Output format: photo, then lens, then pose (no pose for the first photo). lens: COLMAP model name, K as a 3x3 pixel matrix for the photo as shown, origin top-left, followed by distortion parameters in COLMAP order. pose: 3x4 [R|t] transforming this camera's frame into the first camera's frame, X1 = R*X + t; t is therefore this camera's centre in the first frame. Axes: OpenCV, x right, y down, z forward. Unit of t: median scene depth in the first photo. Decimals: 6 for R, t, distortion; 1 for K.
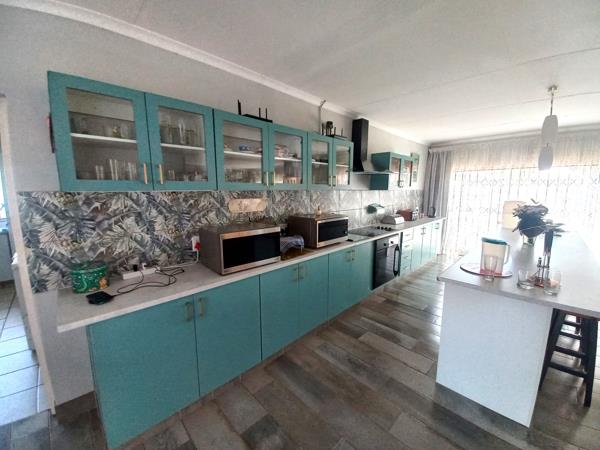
lens RADIAL K [[236.7, 0, 305.4], [0, 236.7, 225.2], [0, 0, 1]] dist [0.014135, -0.016846]
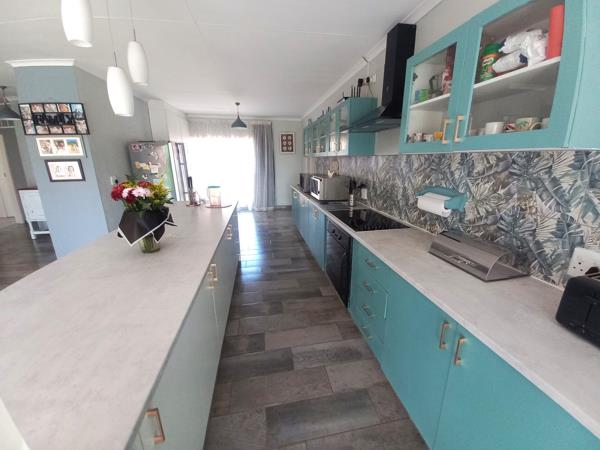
lens RADIAL K [[236.7, 0, 305.4], [0, 236.7, 225.2], [0, 0, 1]] dist [0.014135, -0.016846]
pose [[-0.550954, 0.216444, -0.805979, 0.660055], [-0.127639, 0.932563, 0.337689, -0.141499], [0.824717, 0.288926, -0.486172, 1.108858]]
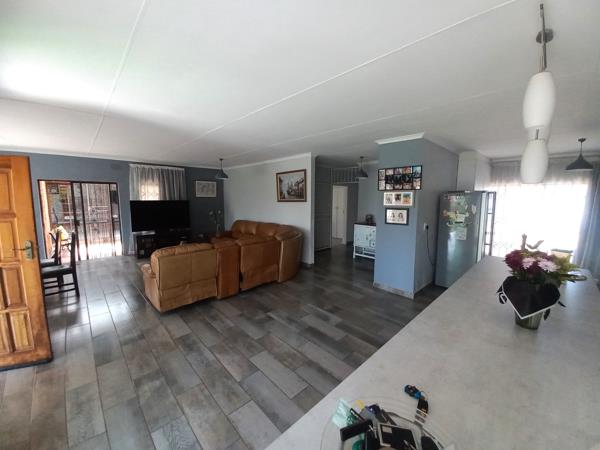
lens RADIAL K [[236.7, 0, 305.4], [0, 236.7, 225.2], [0, 0, 1]] dist [0.014135, -0.016846]
pose [[-0.999902, -0.013155, 0.004712, 0.873947], [-0.011503, 0.966367, 0.256908, -0.176368], [-0.007933, 0.256829, -0.966424, 0.995775]]
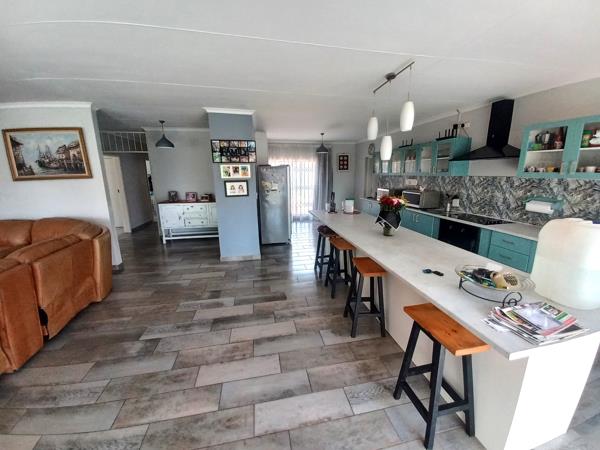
lens RADIAL K [[236.7, 0, 305.4], [0, 236.7, 225.2], [0, 0, 1]] dist [0.014135, -0.016846]
pose [[-0.538088, 0.180574, -0.823319, 1.352977], [-0.117819, 0.951080, 0.285597, -0.126843], [0.834613, 0.250679, -0.490490, 0.756603]]
